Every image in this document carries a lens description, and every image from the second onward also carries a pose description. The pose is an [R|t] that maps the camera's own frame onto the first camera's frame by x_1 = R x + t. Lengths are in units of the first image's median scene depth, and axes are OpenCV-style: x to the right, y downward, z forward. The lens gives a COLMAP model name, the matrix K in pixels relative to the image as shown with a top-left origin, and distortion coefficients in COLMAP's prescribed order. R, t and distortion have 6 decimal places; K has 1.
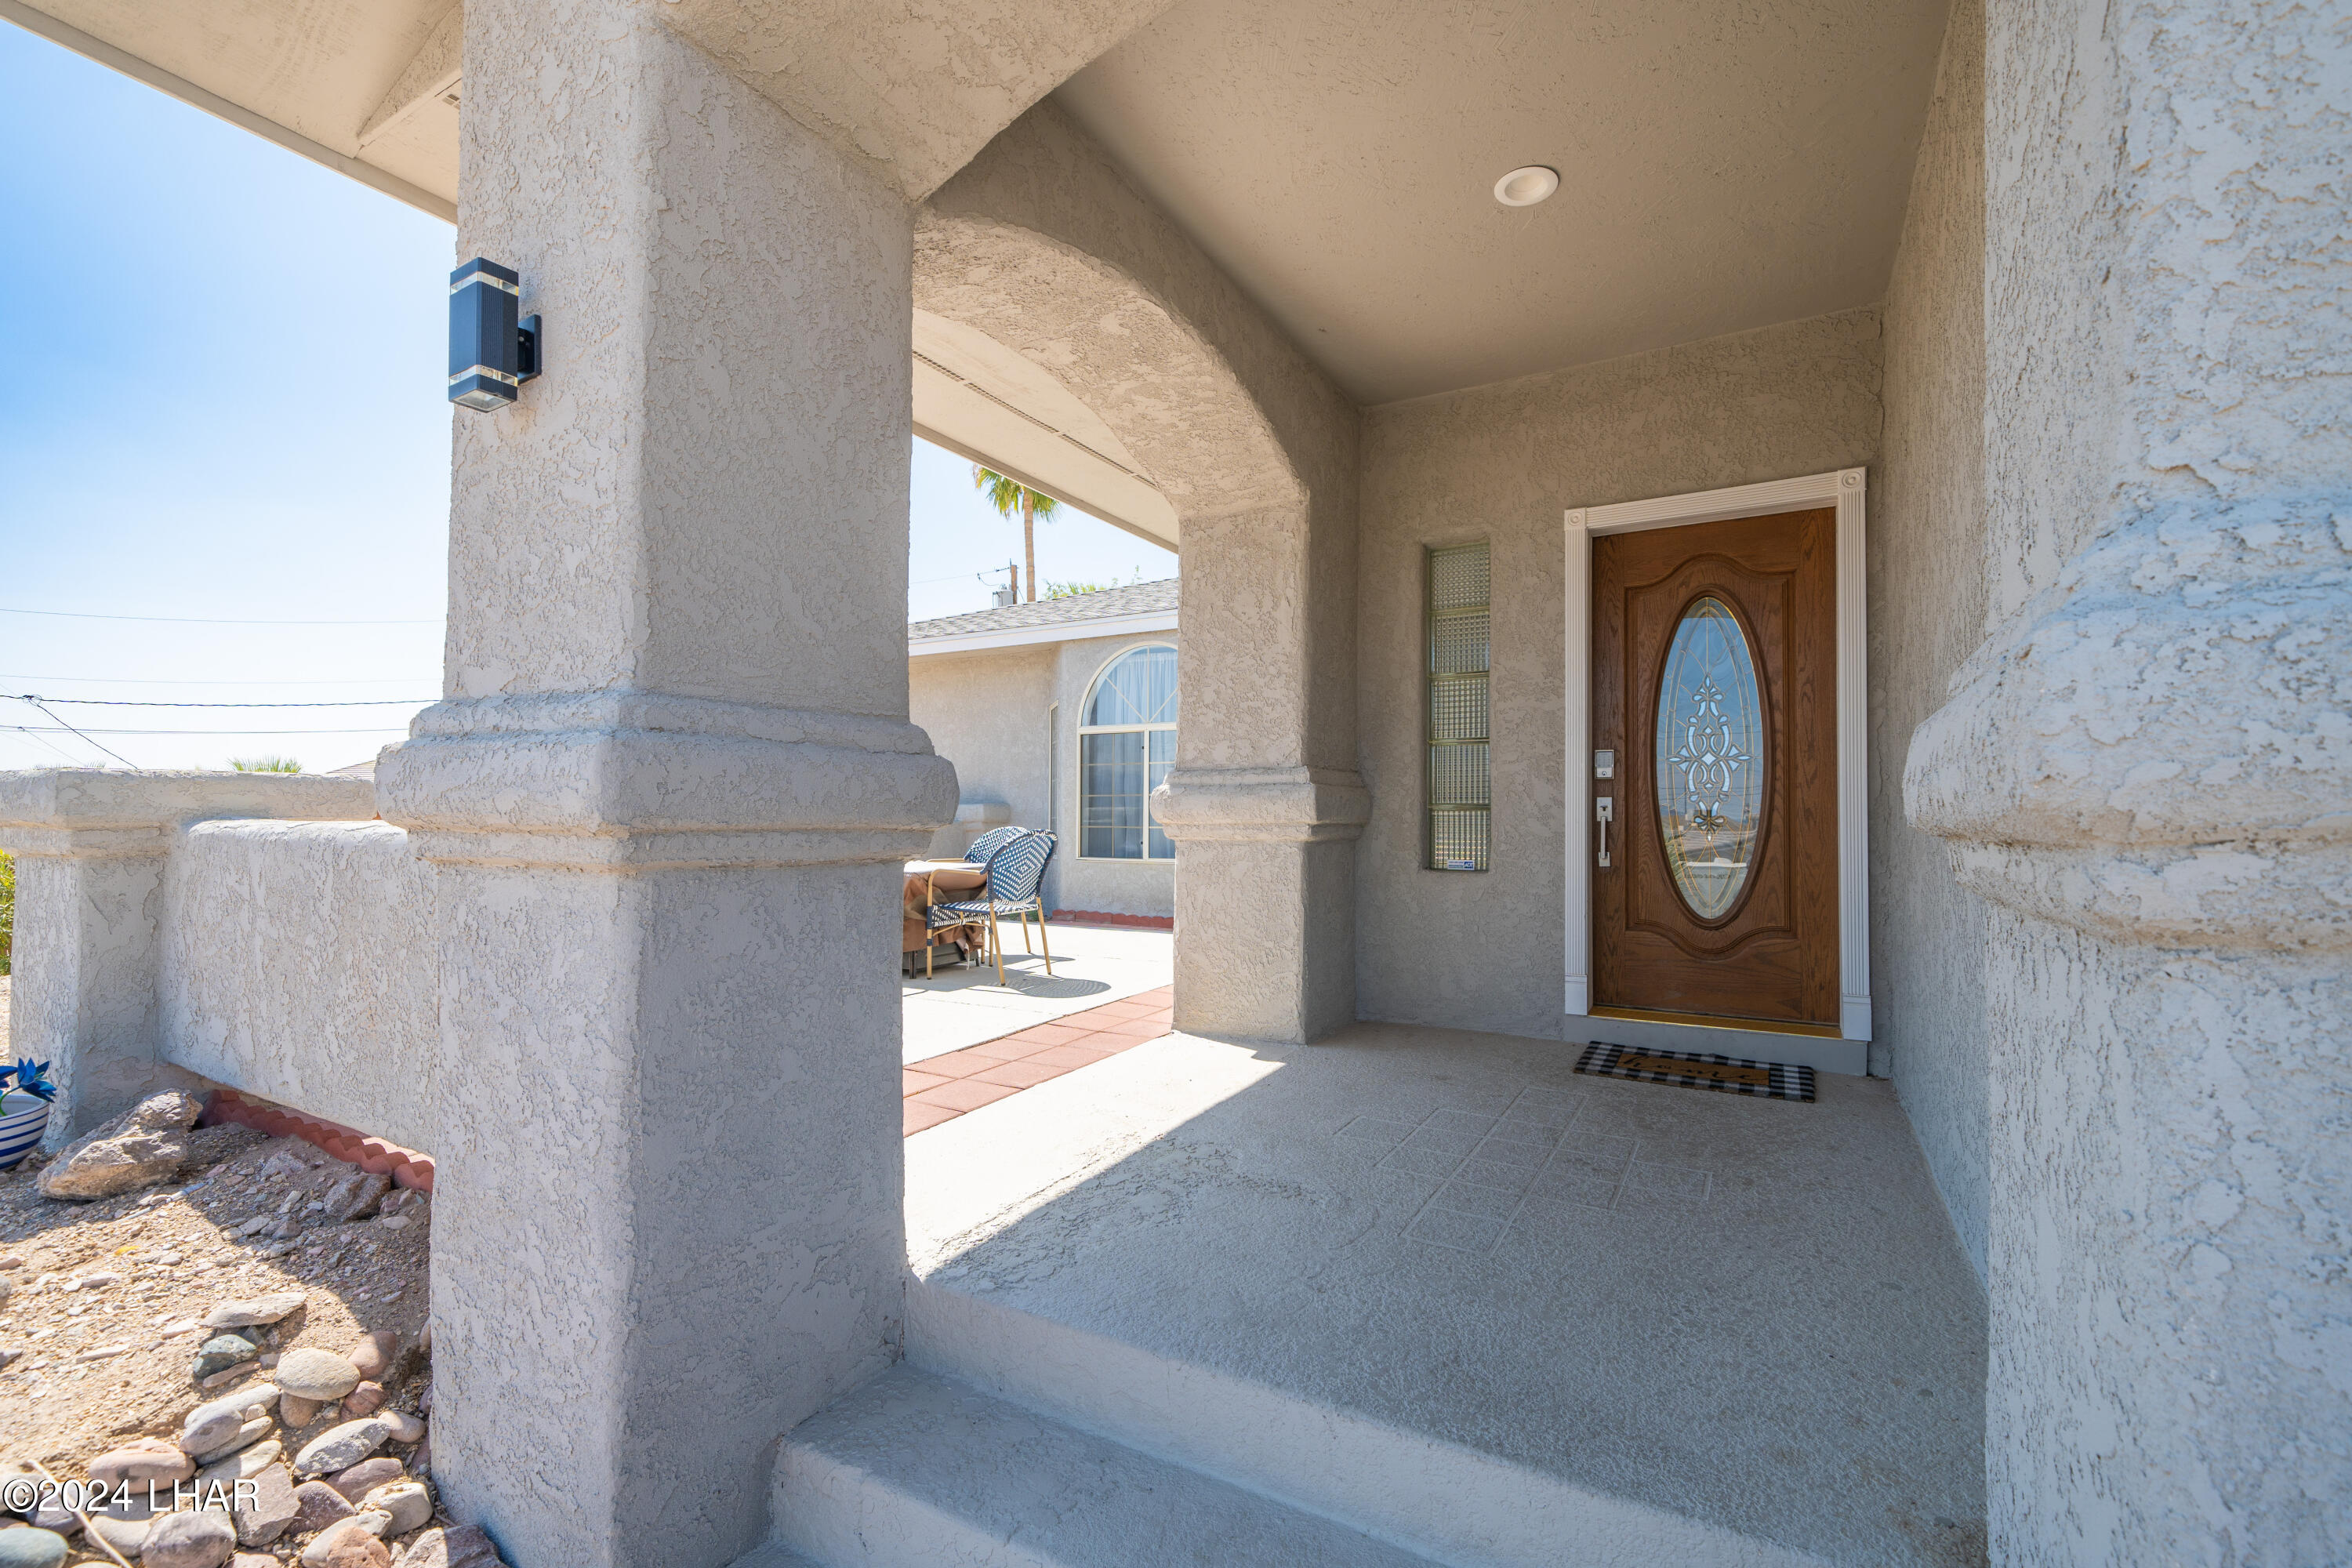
lens RADIAL K [[1004.6, 0, 1178.1], [0, 1004.6, 792.1], [0, 0, 1]] dist [0.001054, 0.000536]
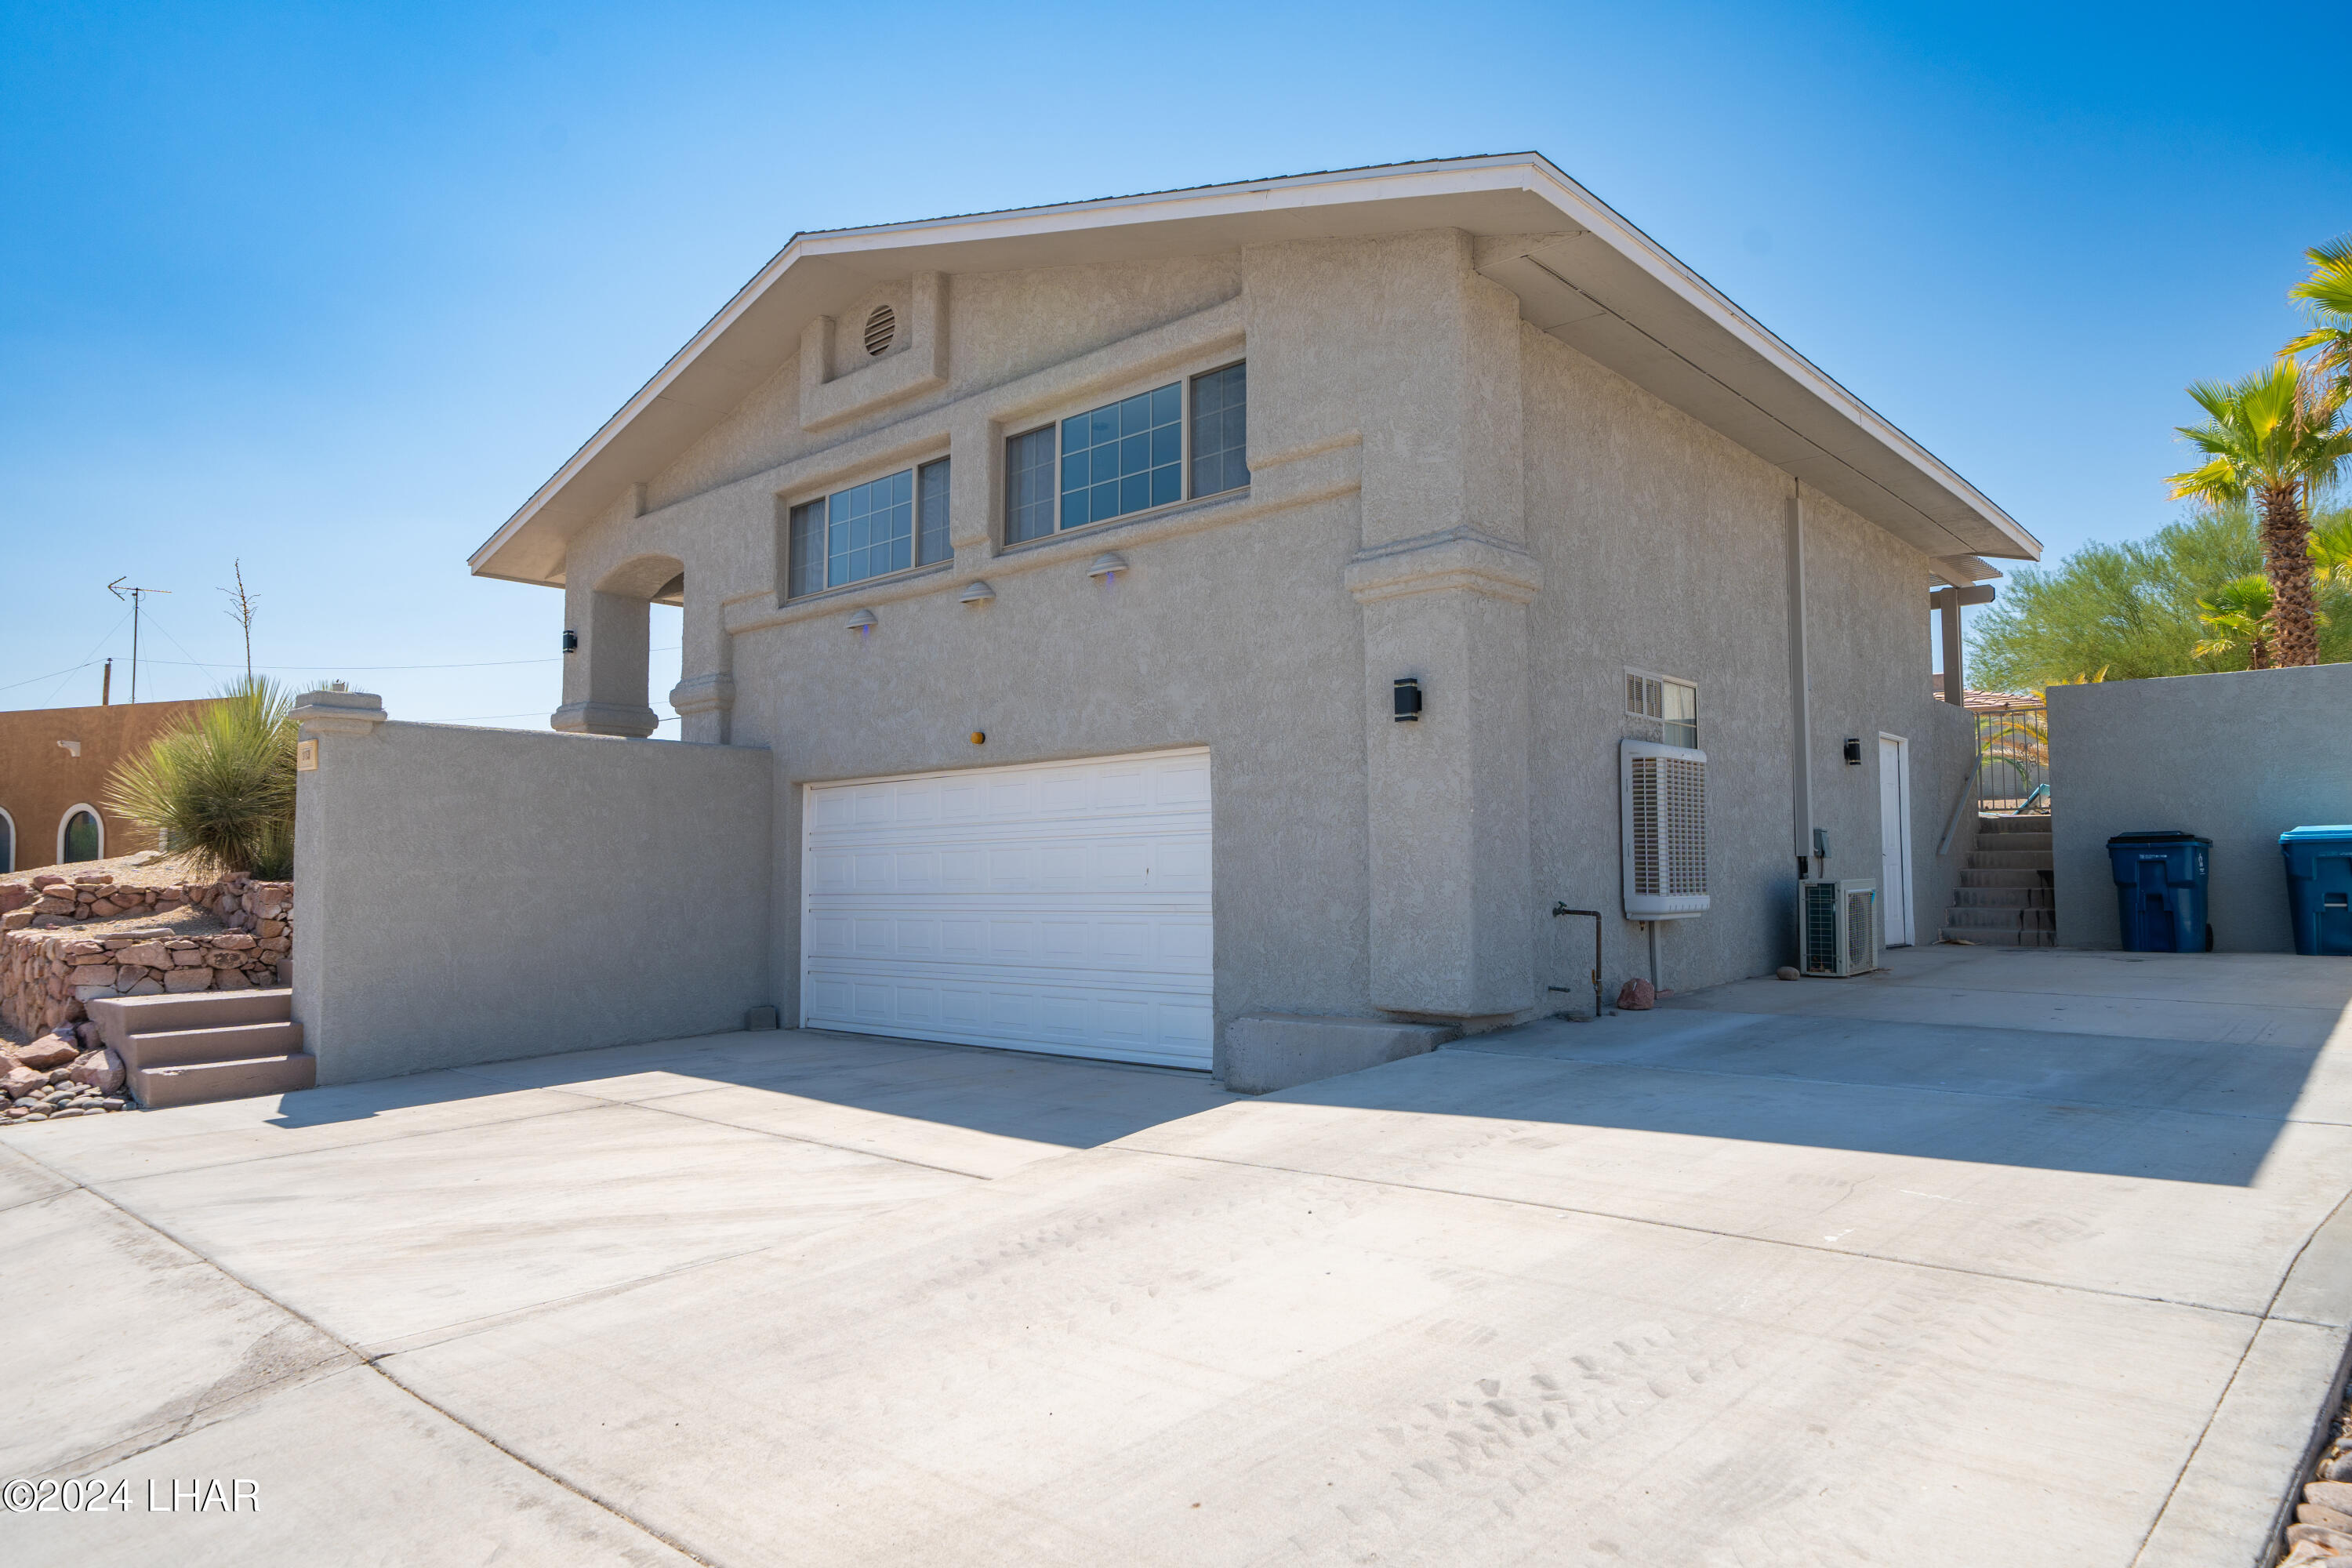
lens RADIAL K [[1451.2, 0, 1151.3], [0, 1451.2, 798.1], [0, 0, 1]] dist [0.000850, -0.000605]
pose [[0.975722, -0.025246, -0.217553, 2.889298], [0.018444, 0.999277, -0.033243, 0.517656], [0.218235, 0.028424, 0.975482, -4.219025]]
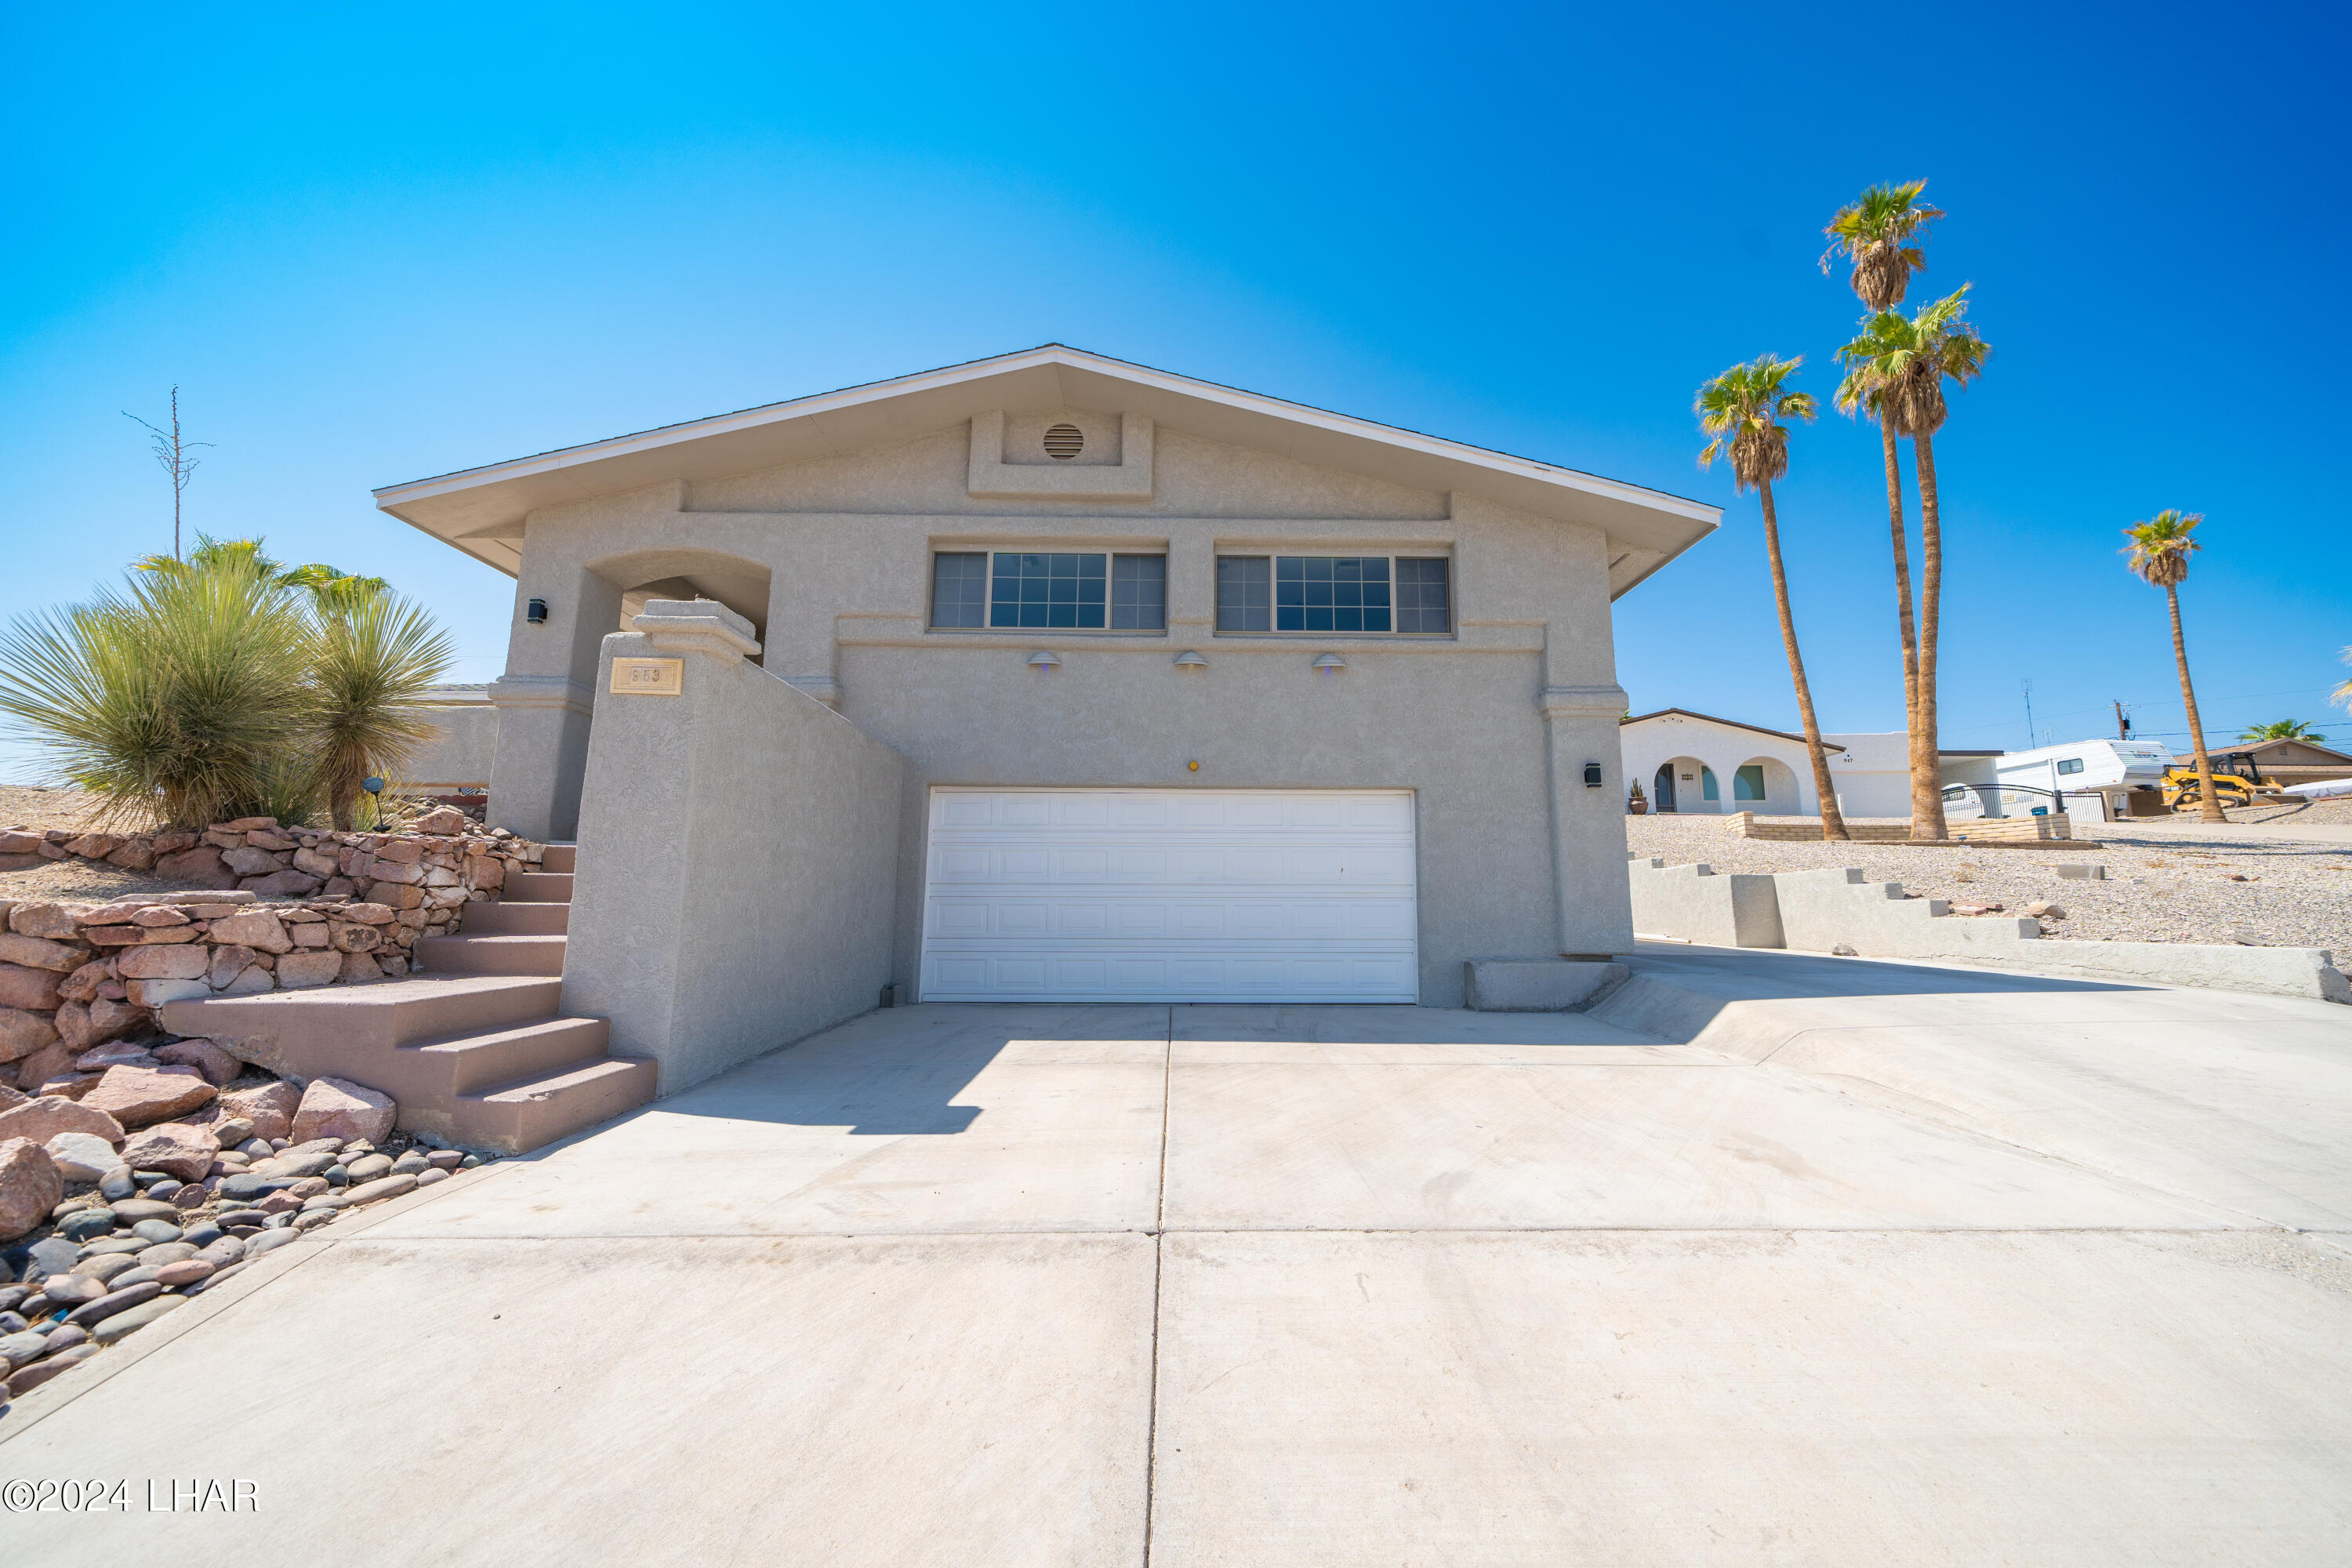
lens RADIAL K [[855.6, 0, 1176.6], [0, 855.6, 789.8], [0, 0, 1]] dist [-0.001917, -0.000269]
pose [[0.854972, 0.076186, 0.513048, -0.012700], [-0.016569, 0.992660, -0.119795, 0.669666], [-0.518409, 0.093921, 0.849960, -3.089977]]
